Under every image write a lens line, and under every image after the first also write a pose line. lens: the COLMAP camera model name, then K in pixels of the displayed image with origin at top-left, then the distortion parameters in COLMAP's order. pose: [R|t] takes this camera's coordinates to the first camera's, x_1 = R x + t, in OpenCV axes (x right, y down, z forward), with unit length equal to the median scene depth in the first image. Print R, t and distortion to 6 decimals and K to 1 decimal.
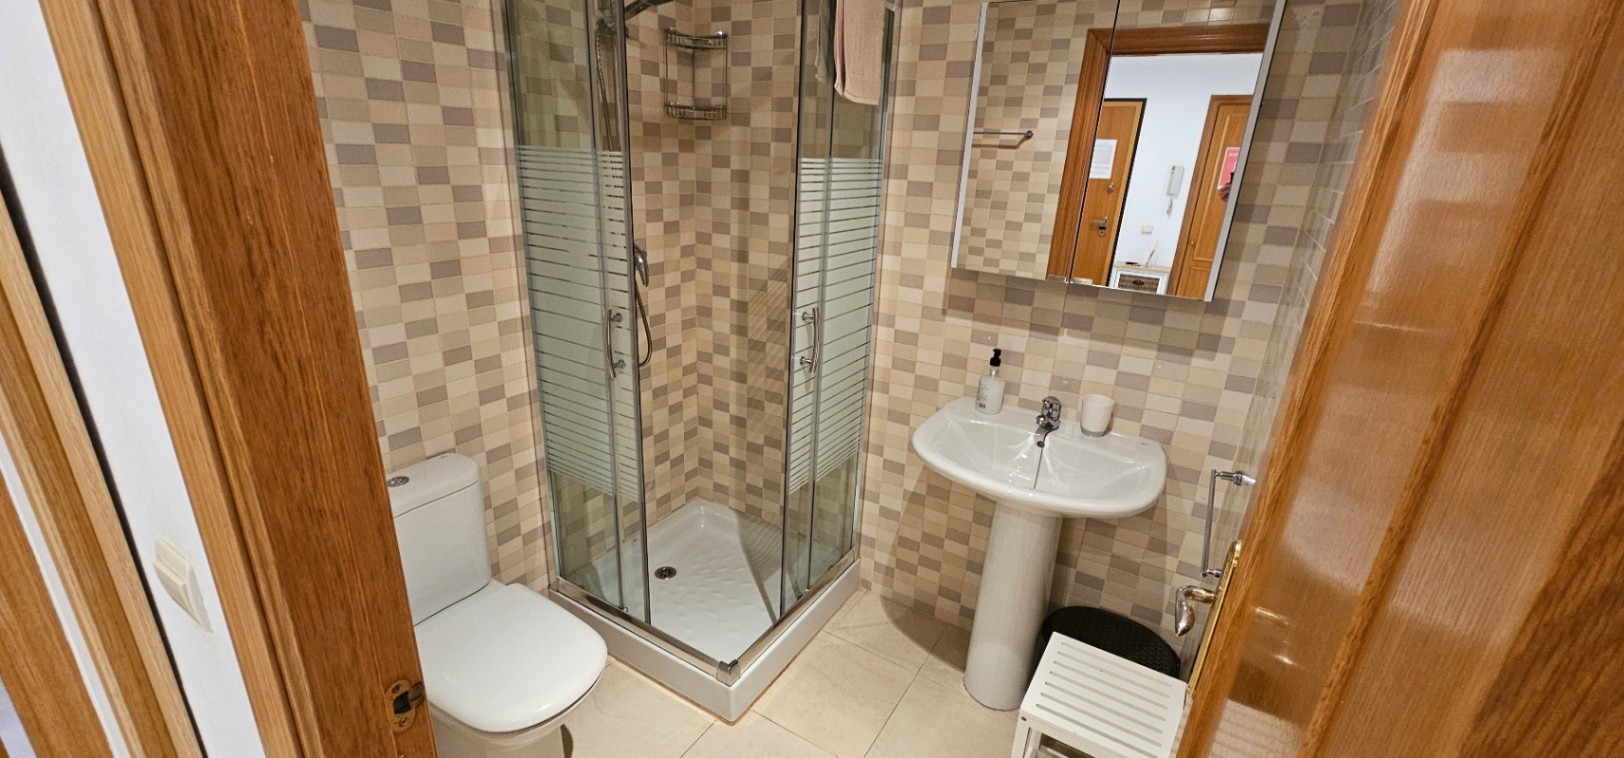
lens RADIAL K [[661.3, 0, 807.8], [0, 661.3, 384.8], [0, 0, 1]] dist [-0.000890, -0.000460]
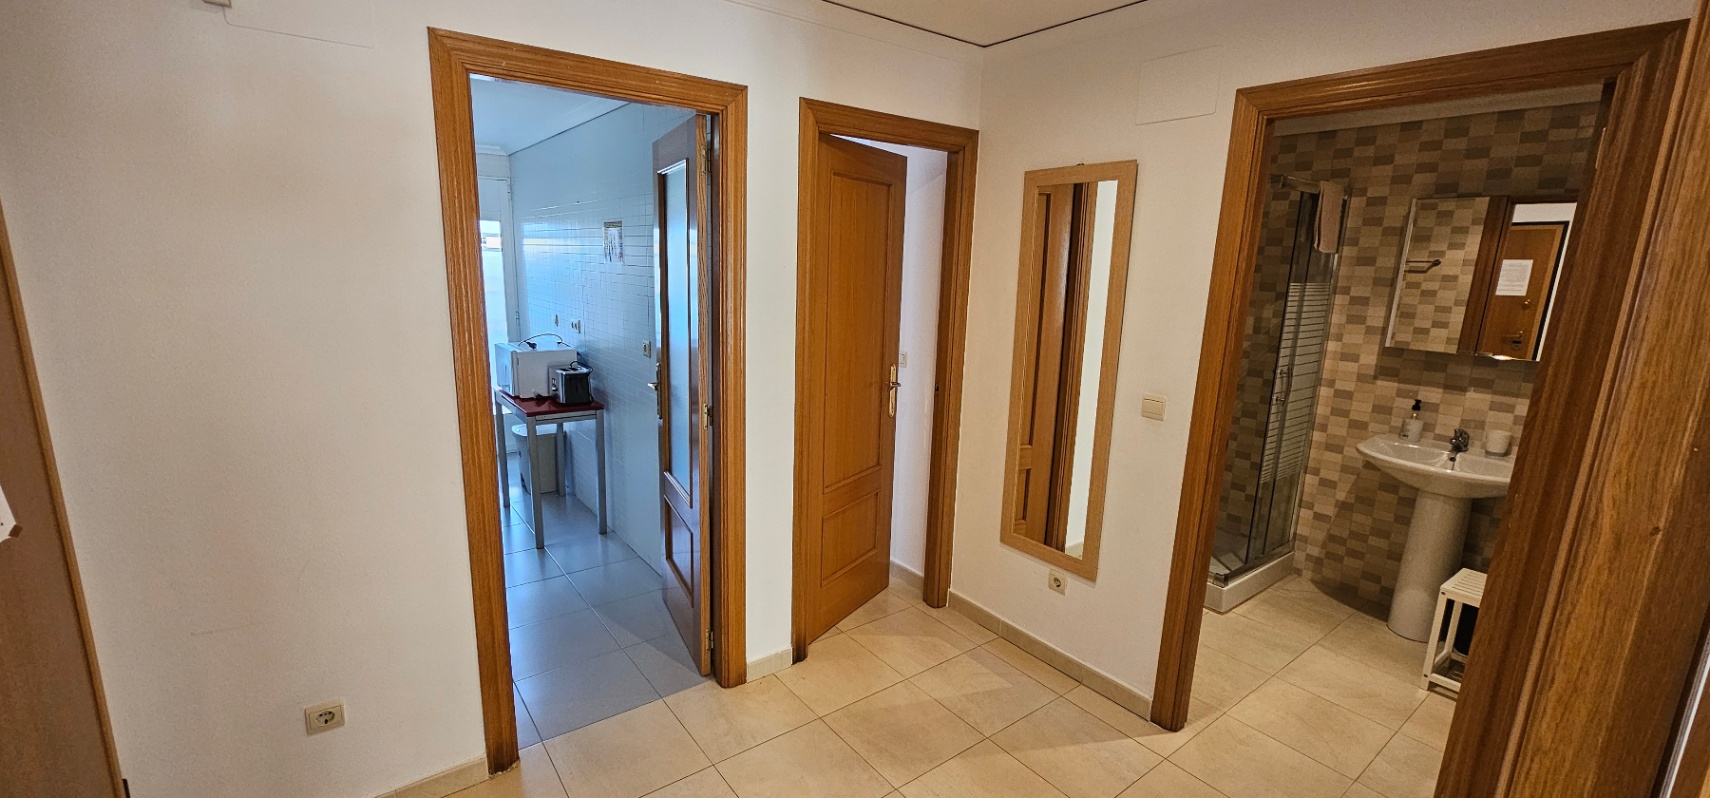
lens RADIAL K [[696.3, 0, 852.4], [0, 696.3, 403.9], [0, 0, 1]] dist [-0.000890, -0.000460]
pose [[0.933673, 0.056621, -0.353622, -0.344941], [-0.108183, 0.985885, -0.127779, 0.281932], [0.341396, 0.157559, 0.926620, -0.889421]]
